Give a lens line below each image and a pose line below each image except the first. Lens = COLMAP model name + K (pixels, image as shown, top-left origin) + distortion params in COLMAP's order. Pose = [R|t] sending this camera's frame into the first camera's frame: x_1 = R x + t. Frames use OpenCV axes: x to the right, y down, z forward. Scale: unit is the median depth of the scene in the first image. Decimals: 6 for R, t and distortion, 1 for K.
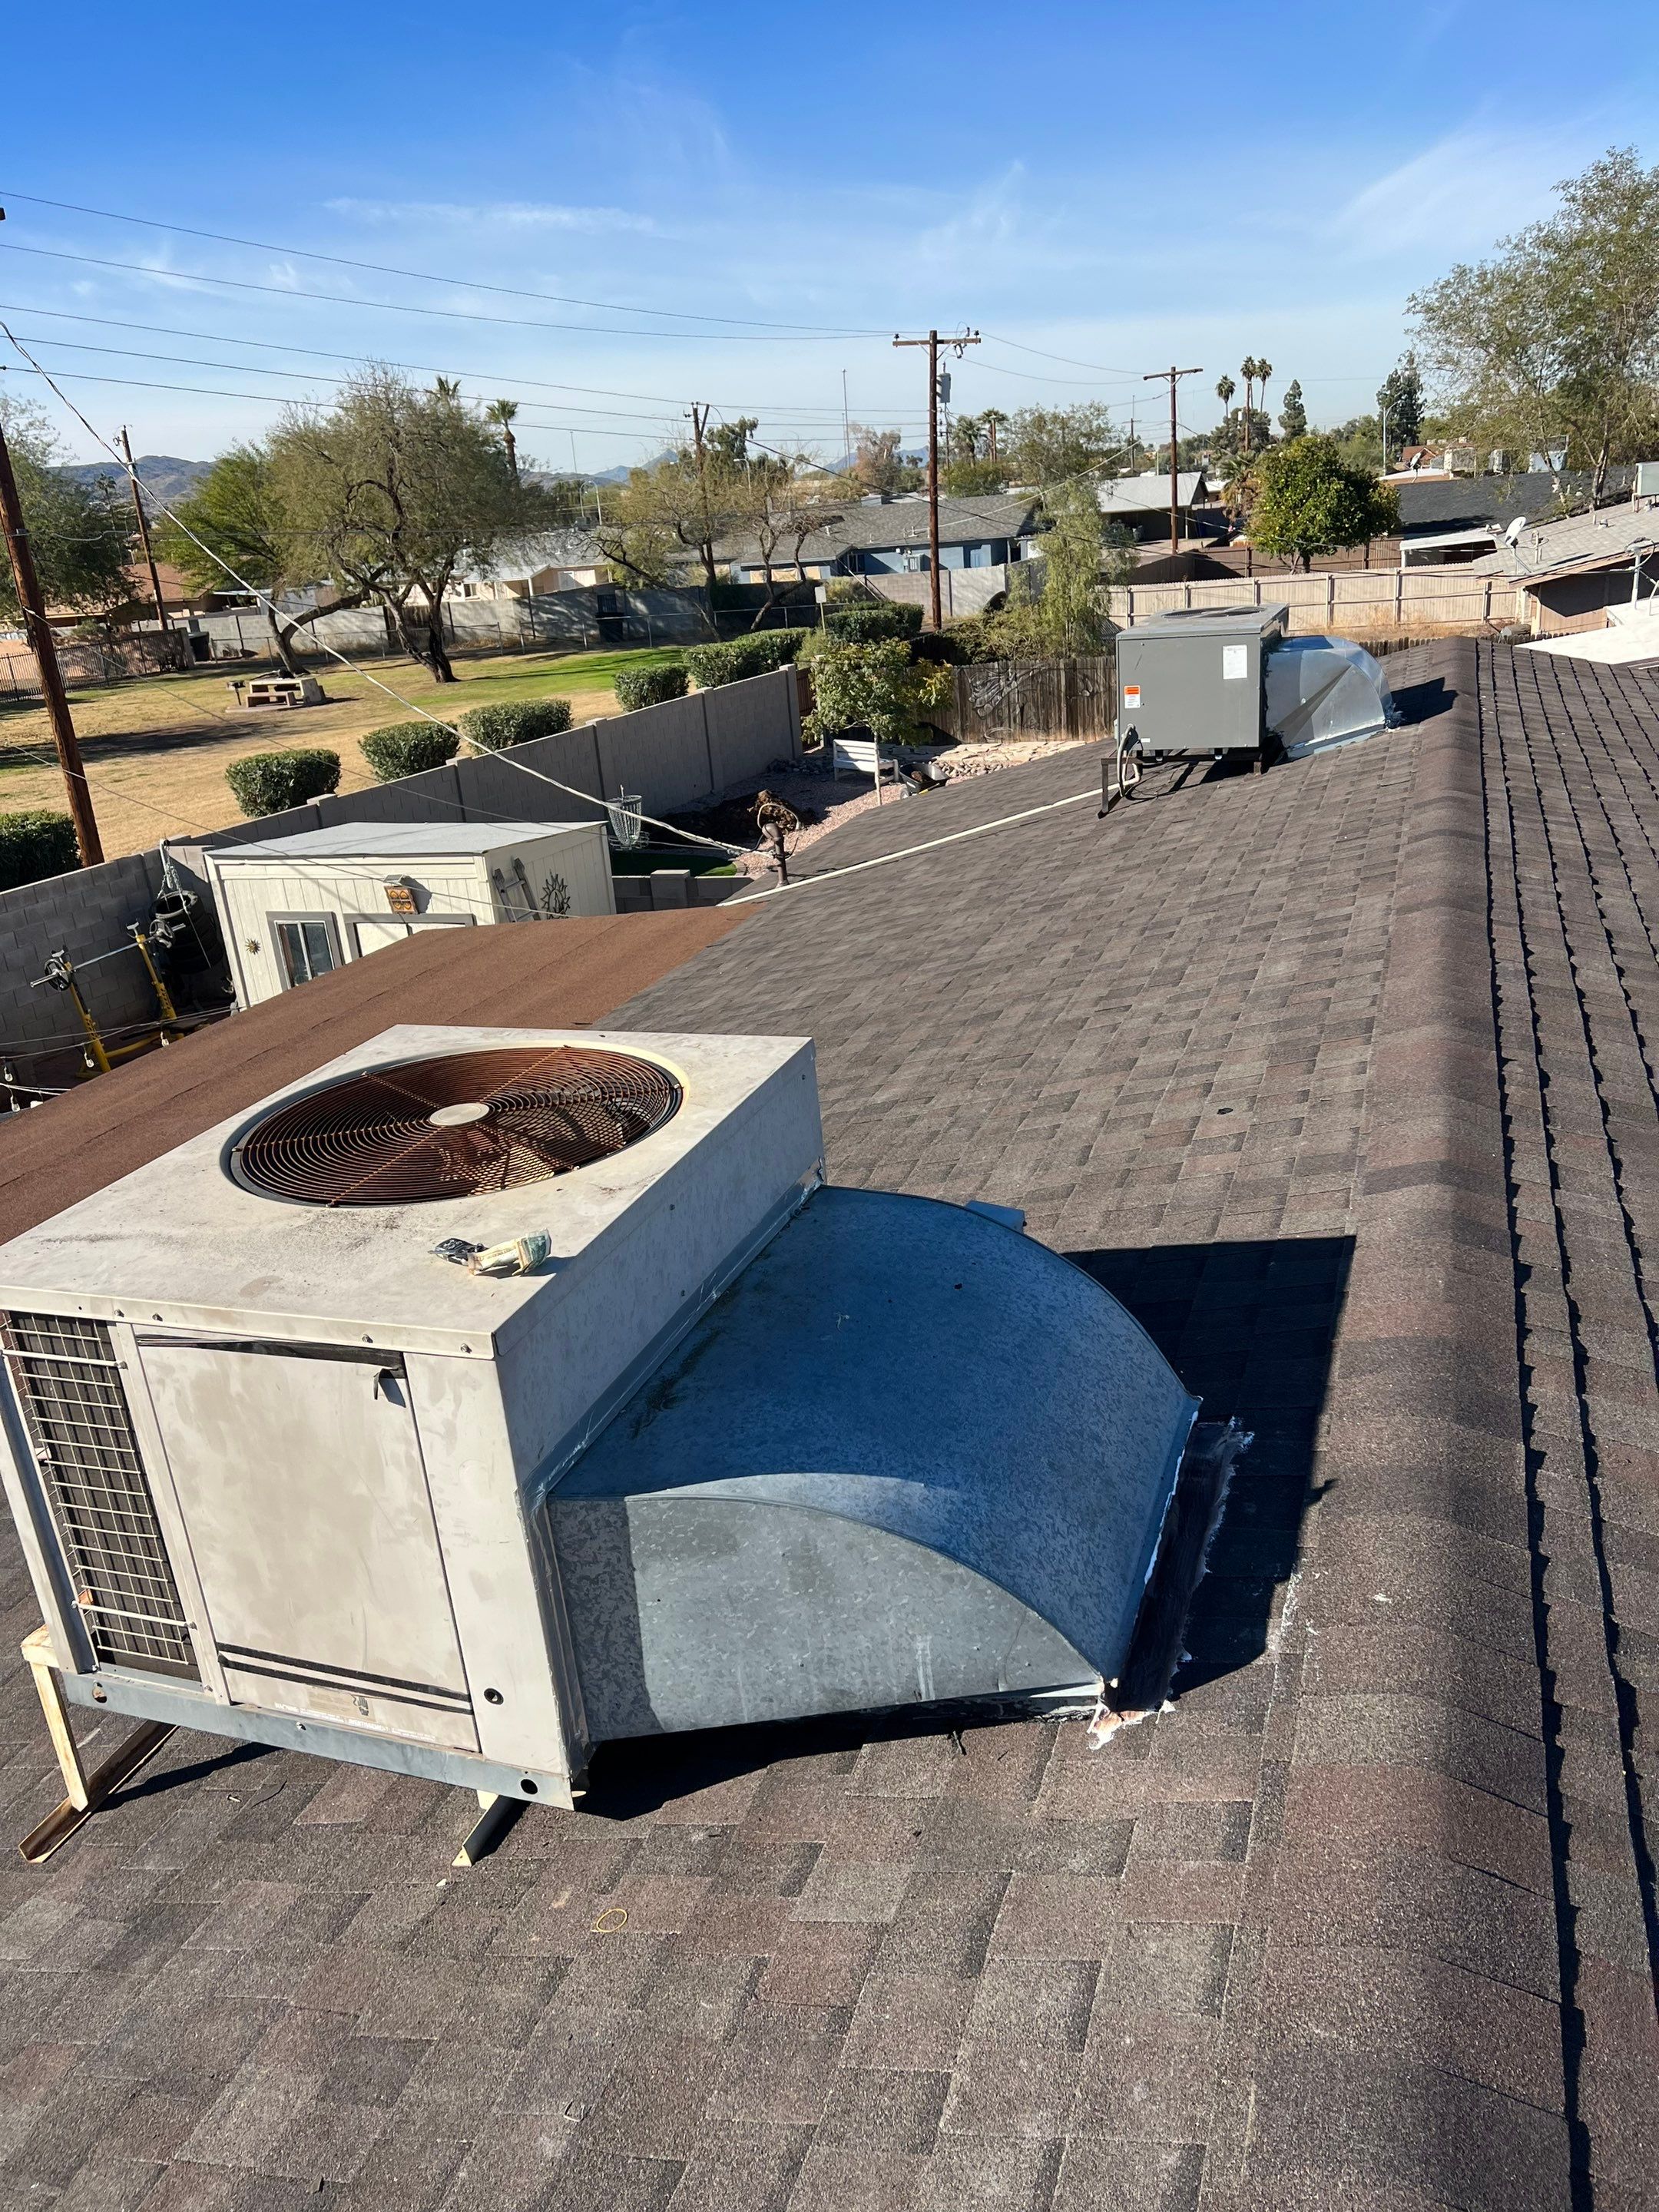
lens RADIAL K [[1648.4, 0, 821.3], [0, 1648.4, 1116.0], [0, 0, 1]] dist [0.069449, -0.075580]
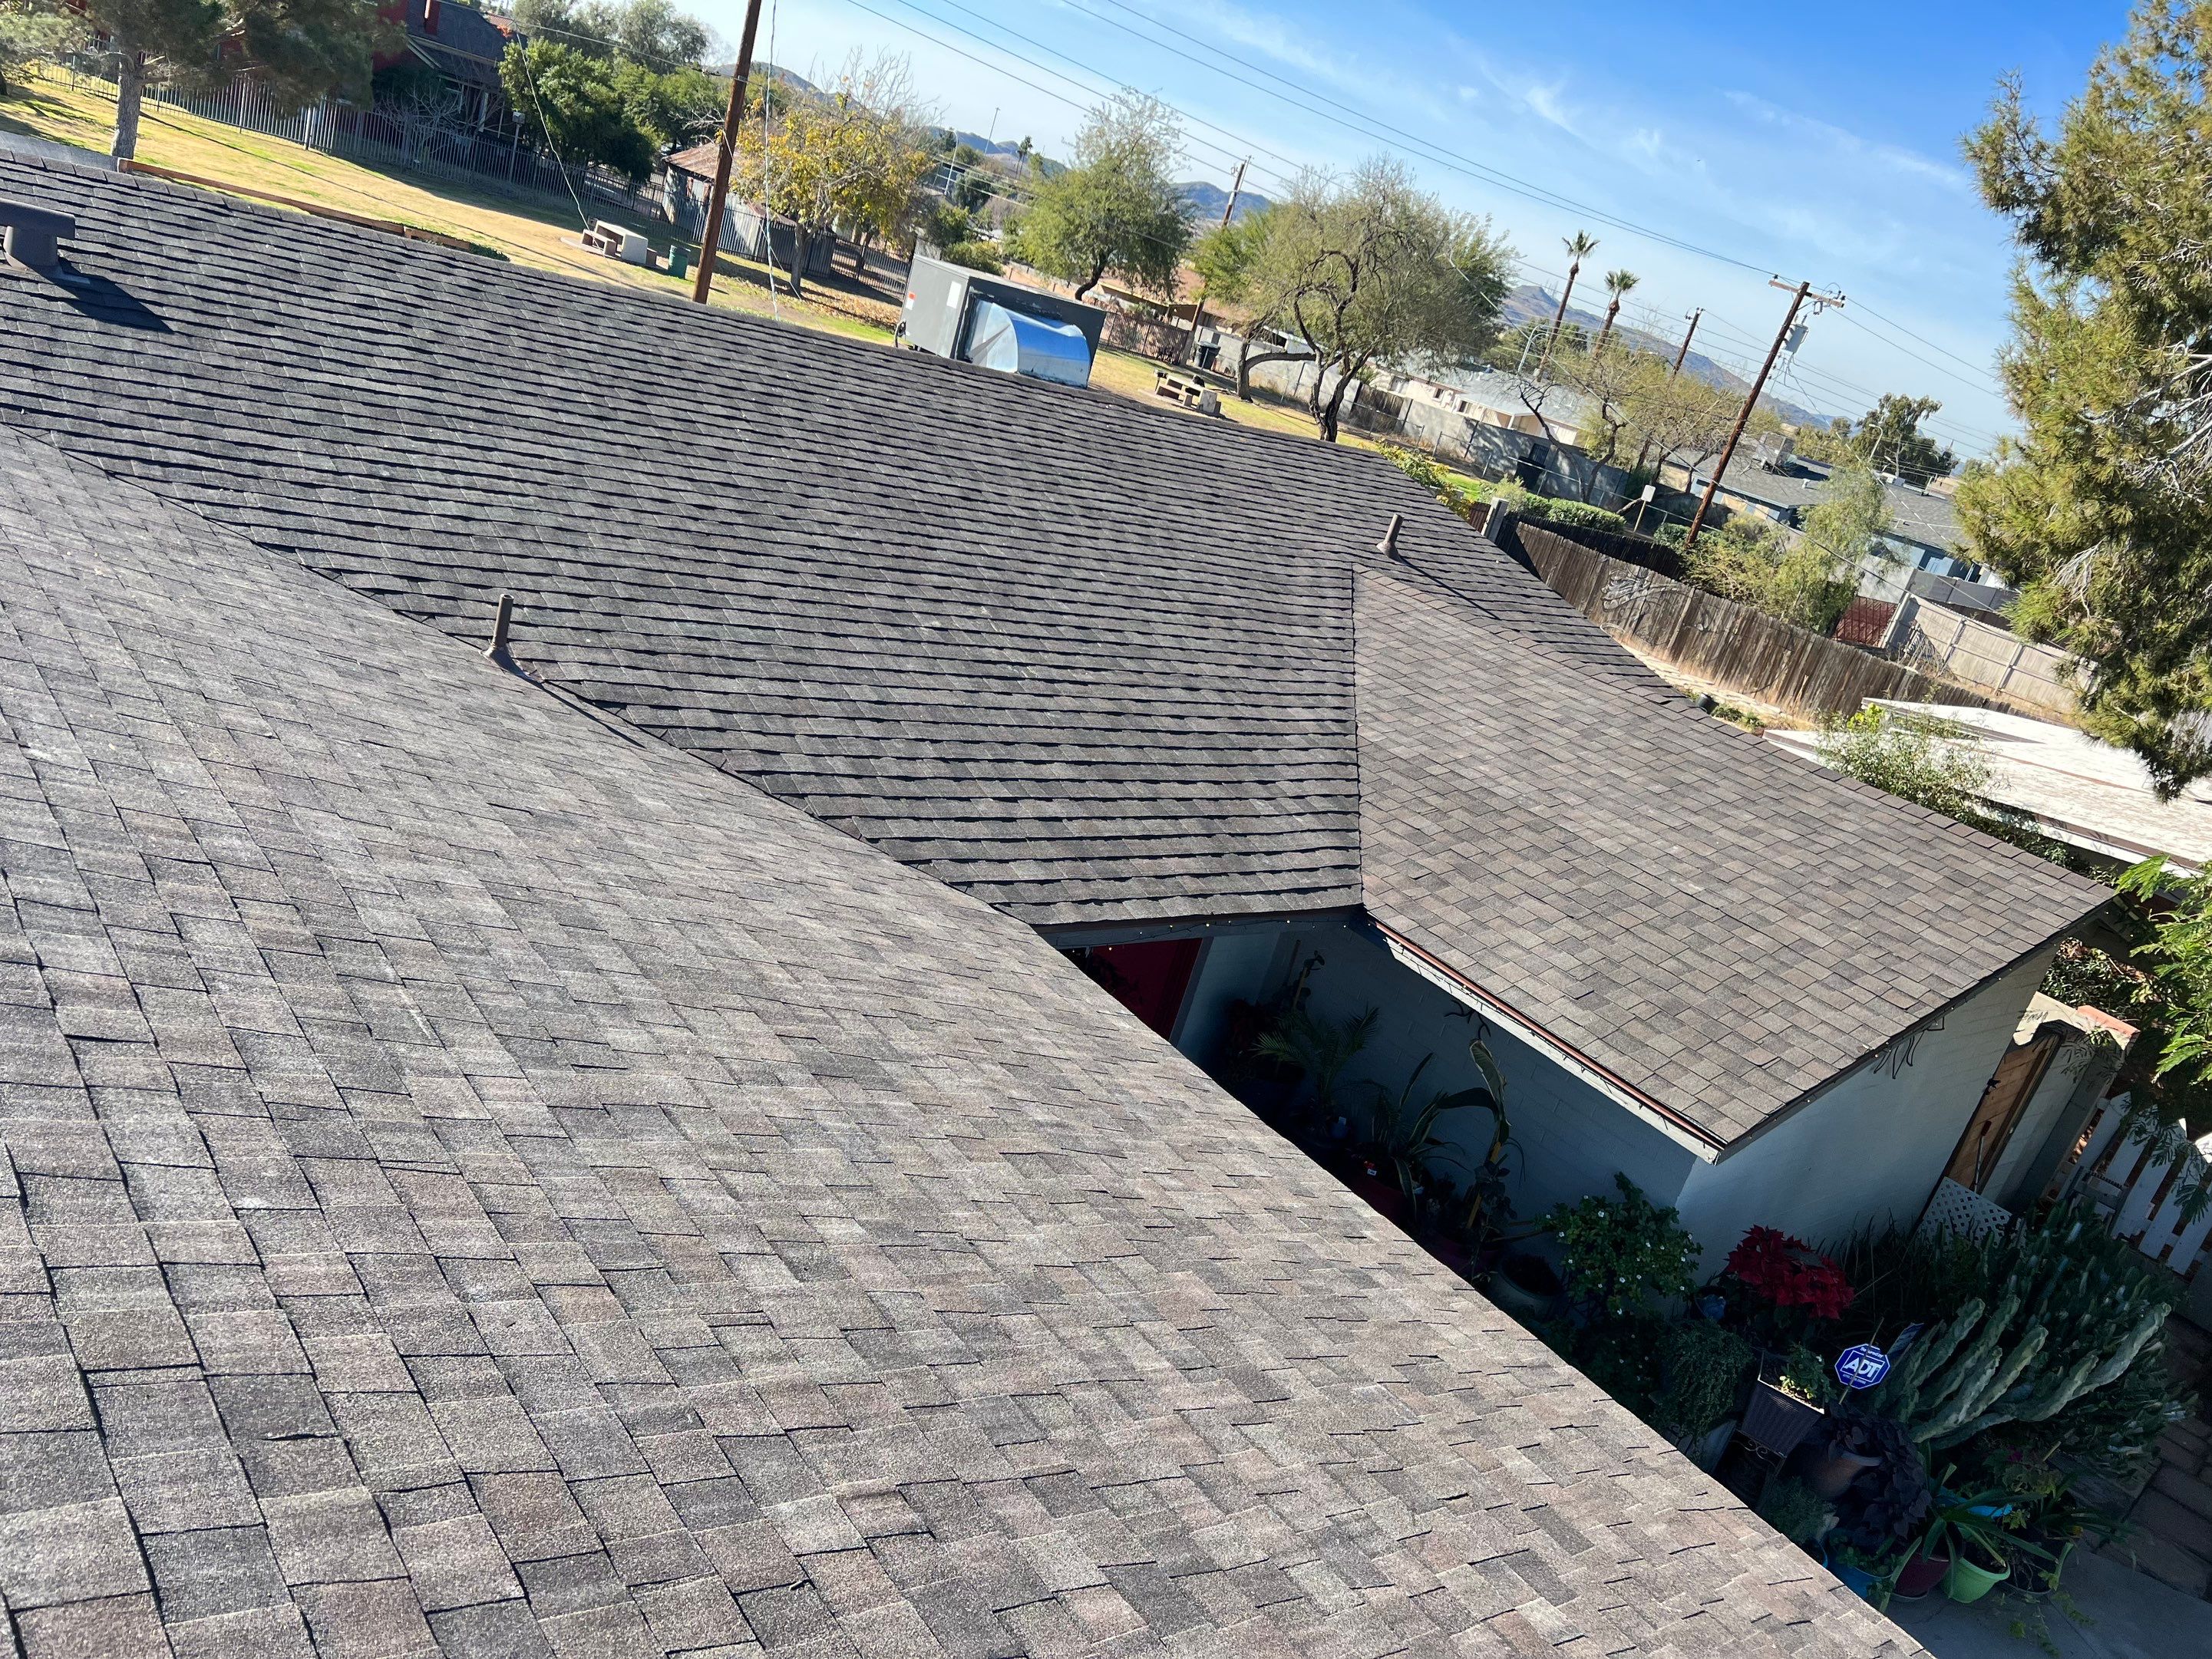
lens RADIAL K [[1648.2, 0, 1106.0], [0, 1648.2, 829.5], [0, 0, 1]] dist [0.069449, -0.075580]
pose [[0.807606, 0.466349, -0.360959, 0.179155], [-0.490739, 0.870883, 0.027181, 0.002153], [0.327029, 0.155185, 0.932185, -0.029190]]
